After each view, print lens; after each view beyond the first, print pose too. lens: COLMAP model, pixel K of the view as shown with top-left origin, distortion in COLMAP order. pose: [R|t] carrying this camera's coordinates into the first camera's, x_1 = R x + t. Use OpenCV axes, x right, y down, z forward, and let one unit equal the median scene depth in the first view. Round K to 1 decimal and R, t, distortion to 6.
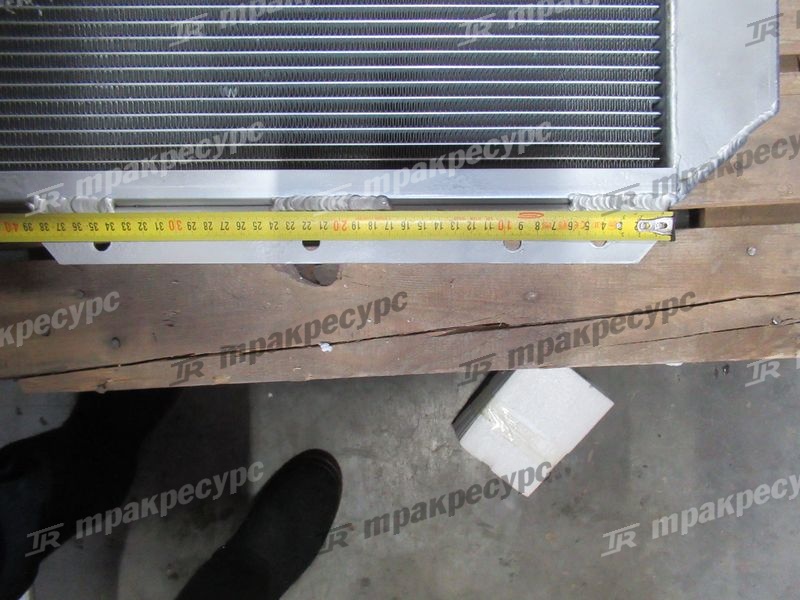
lens RADIAL K [[593.9, 0, 400.0], [0, 593.9, 300.0], [0, 0, 1]] dist [0.003936, -0.002615]
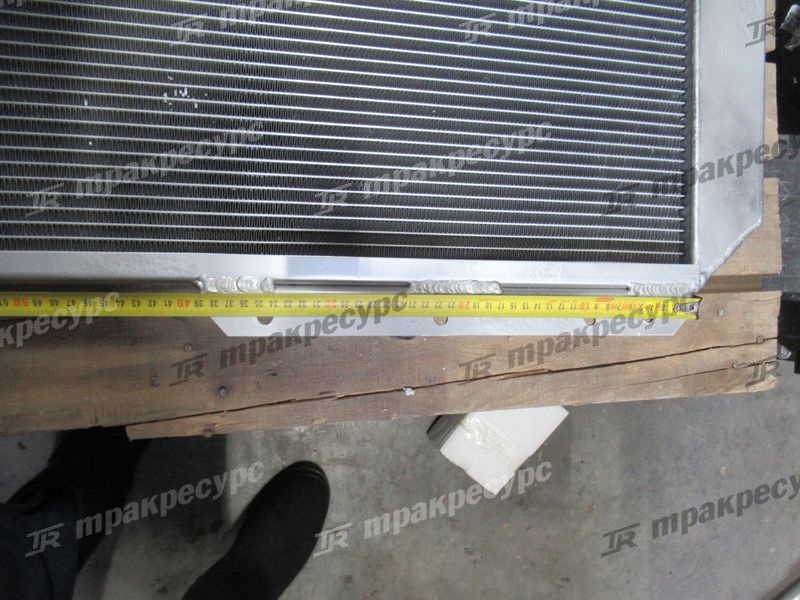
lens RADIAL K [[593.9, 0, 400.0], [0, 593.9, 300.0], [0, 0, 1]] dist [0.003936, -0.002615]
pose [[0.976995, 0.011775, 0.212938, -0.211660], [-0.017253, 0.999566, 0.023886, -0.069860], [-0.212565, -0.027010, 0.976774, -0.078501]]
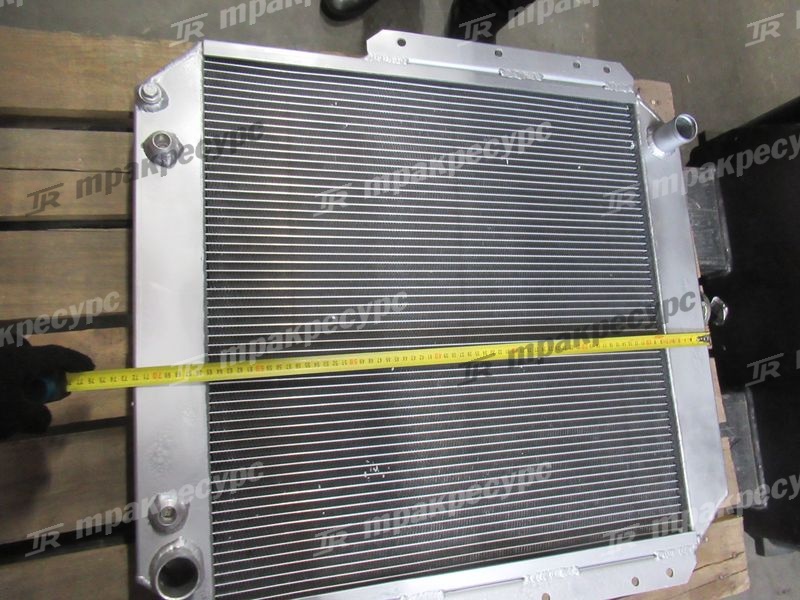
lens RADIAL K [[593.9, 0, 400.0], [0, 593.9, 300.0], [0, 0, 1]] dist [0.003936, -0.002615]
pose [[0.952308, -0.011301, 0.304930, -0.492490], [0.054318, 0.989631, -0.132963, -0.345435], [-0.300266, 0.143185, 0.943048, -0.329208]]
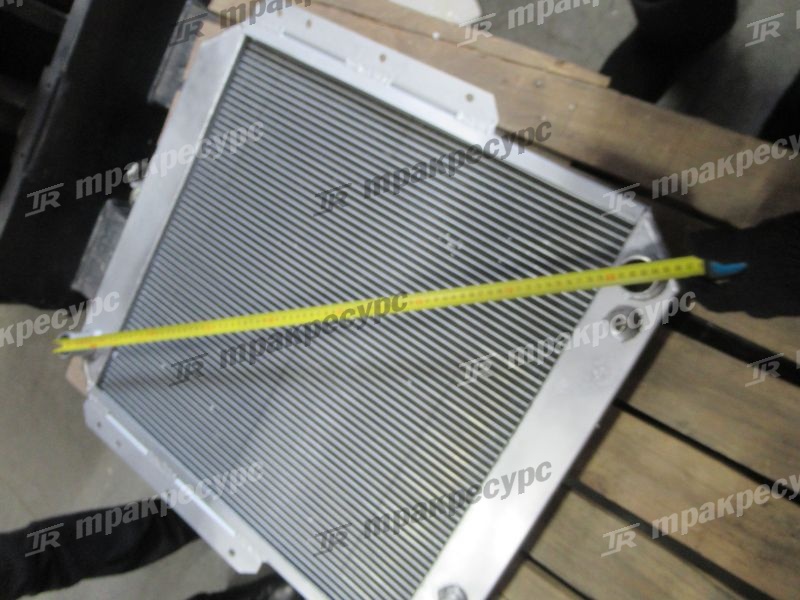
lens RADIAL K [[593.9, 0, 400.0], [0, 593.9, 300.0], [0, 0, 1]] dist [0.003936, -0.002615]
pose [[-0.790302, -0.502777, 0.350196, -0.566442], [0.471935, -0.864006, -0.175418, -0.183264], [0.390768, 0.026636, 0.920104, -0.353458]]
